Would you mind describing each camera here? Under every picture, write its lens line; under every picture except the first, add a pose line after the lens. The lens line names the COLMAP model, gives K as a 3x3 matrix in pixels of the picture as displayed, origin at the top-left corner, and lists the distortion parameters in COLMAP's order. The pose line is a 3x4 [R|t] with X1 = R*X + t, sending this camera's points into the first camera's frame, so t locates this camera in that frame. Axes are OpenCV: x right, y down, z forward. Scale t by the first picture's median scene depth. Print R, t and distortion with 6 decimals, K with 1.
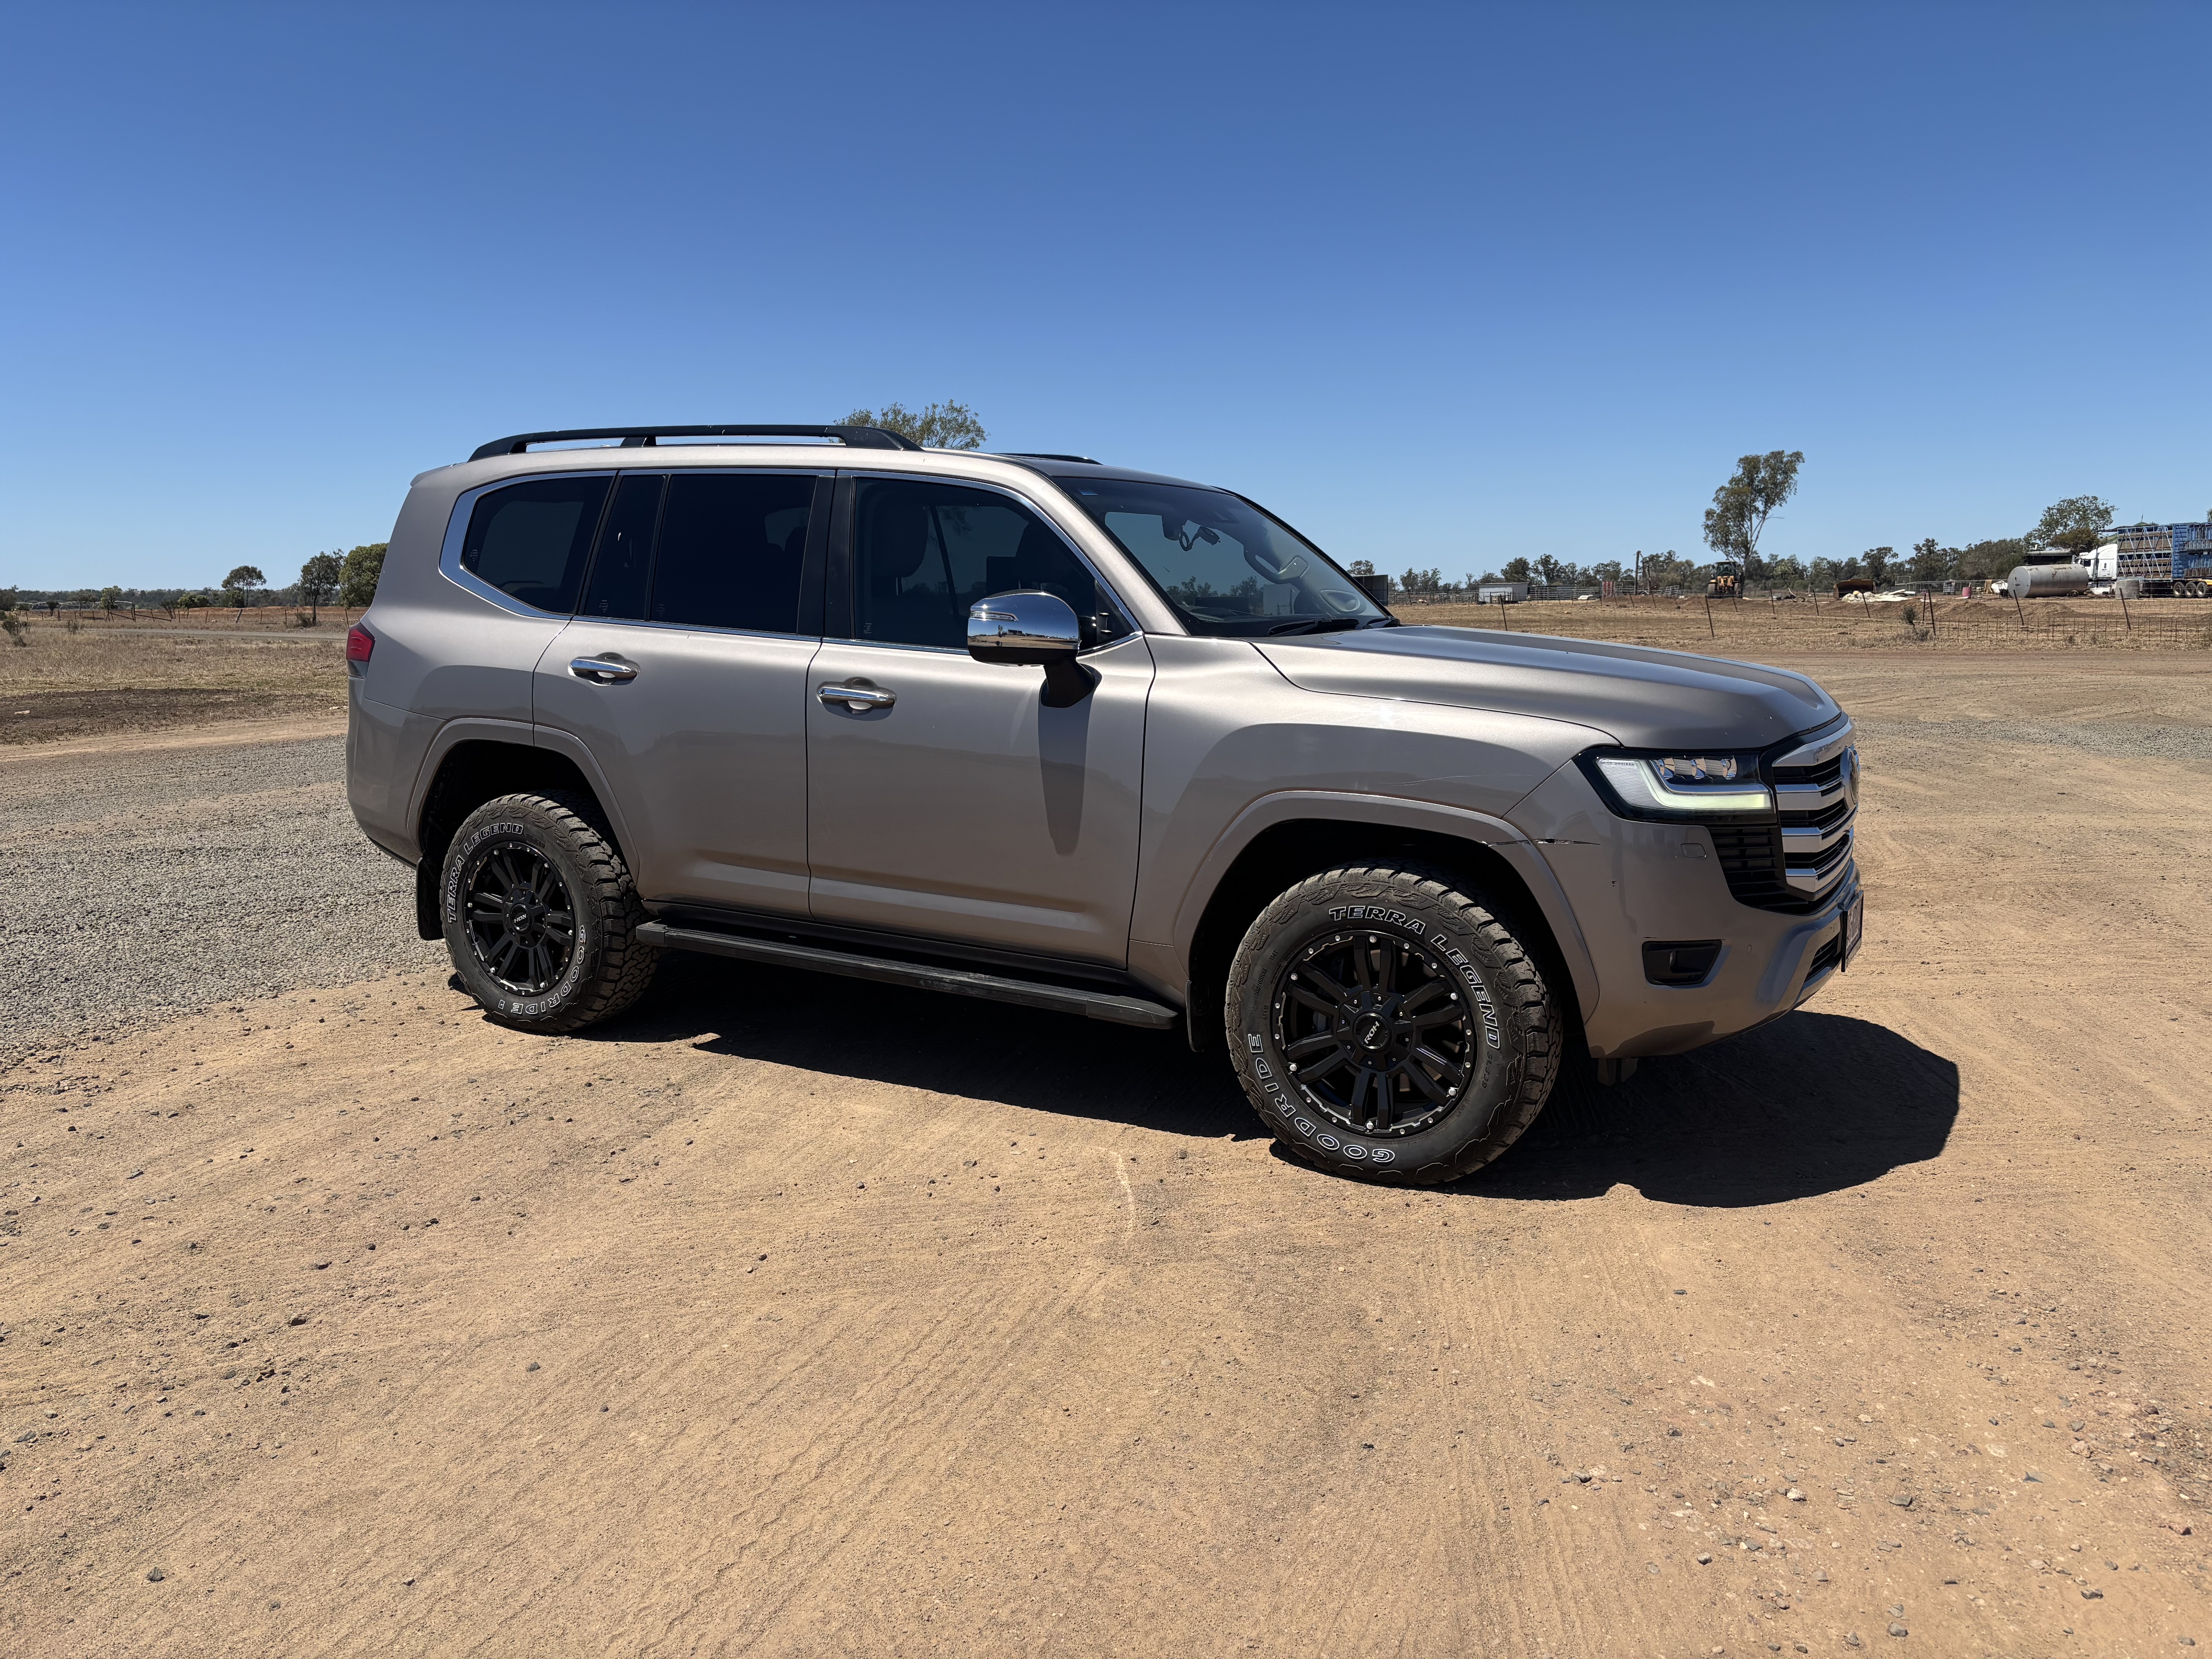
lens RADIAL K [[1708.1, 0, 1068.0], [0, 1708.1, 824.1], [0, 0, 1]] dist [0.011892, -0.003116]
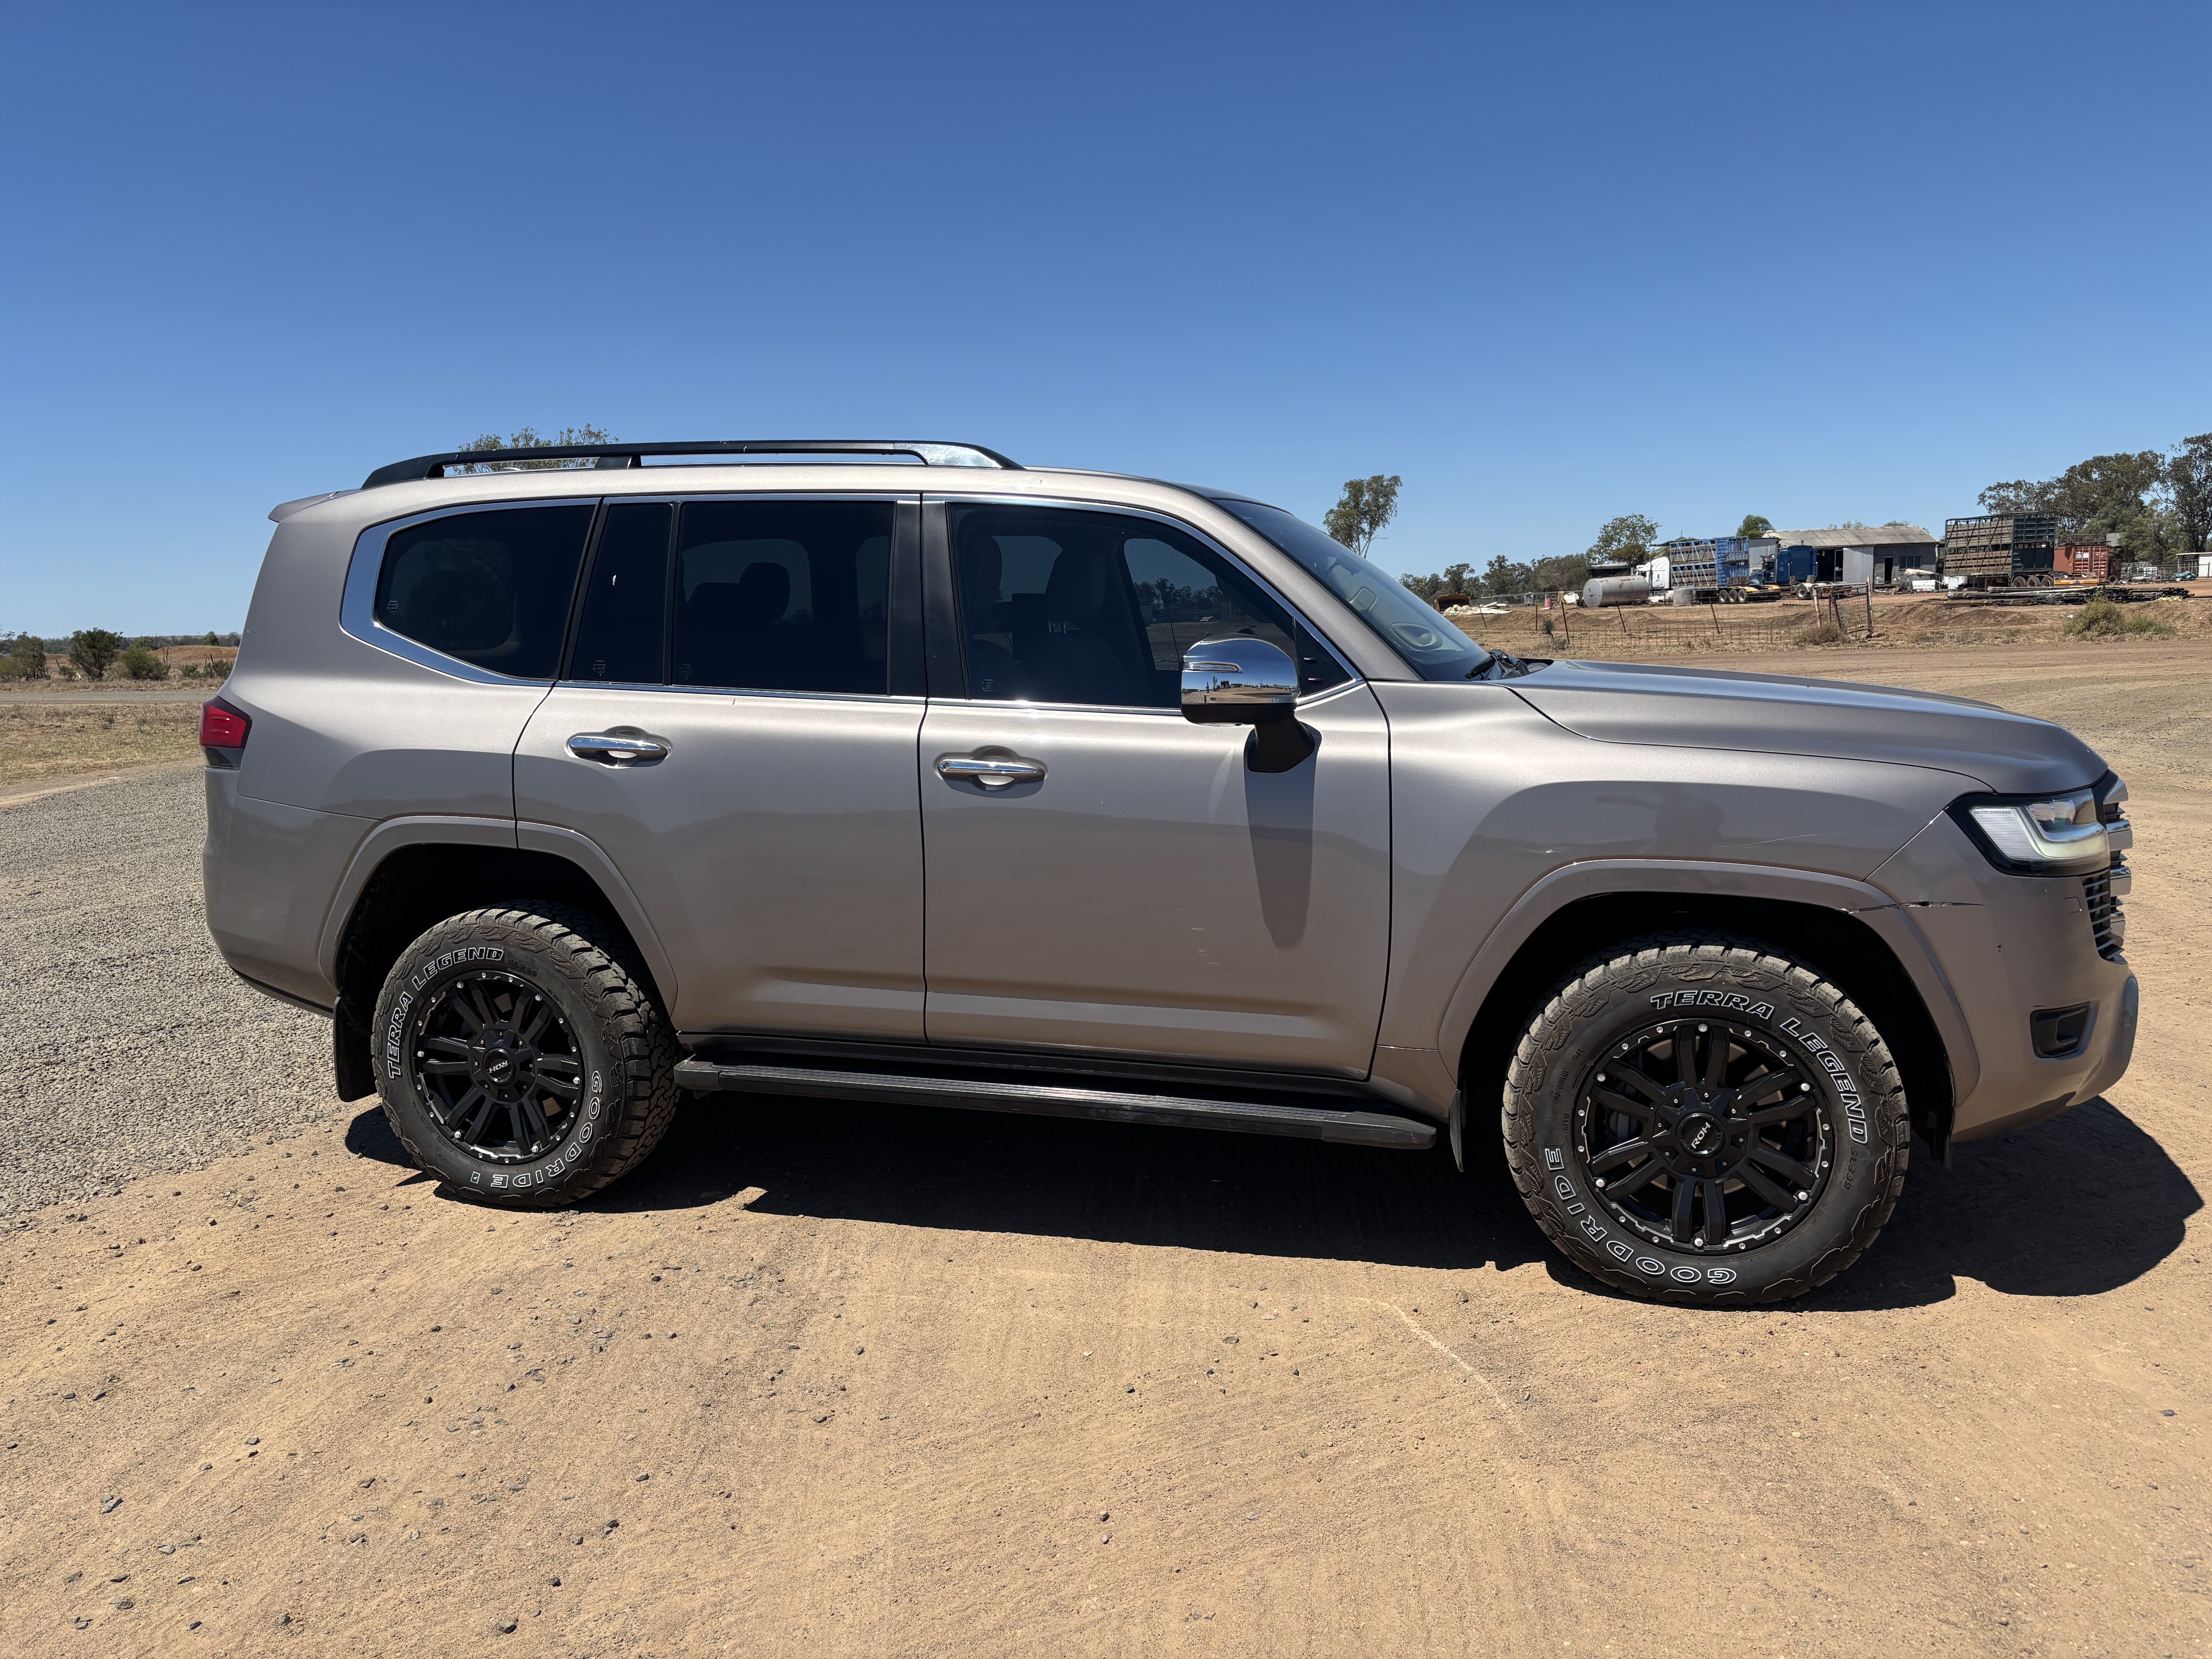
lens RADIAL K [[1709.4, 0, 1106.0], [0, 1709.4, 829.5], [0, 0, 1]] dist [0.004316, -0.004068]
pose [[0.971058, -0.055703, 0.232256, -0.261778], [0.058677, 0.998259, -0.005912, -0.038120], [-0.231523, 0.019369, 0.972637, 0.194426]]
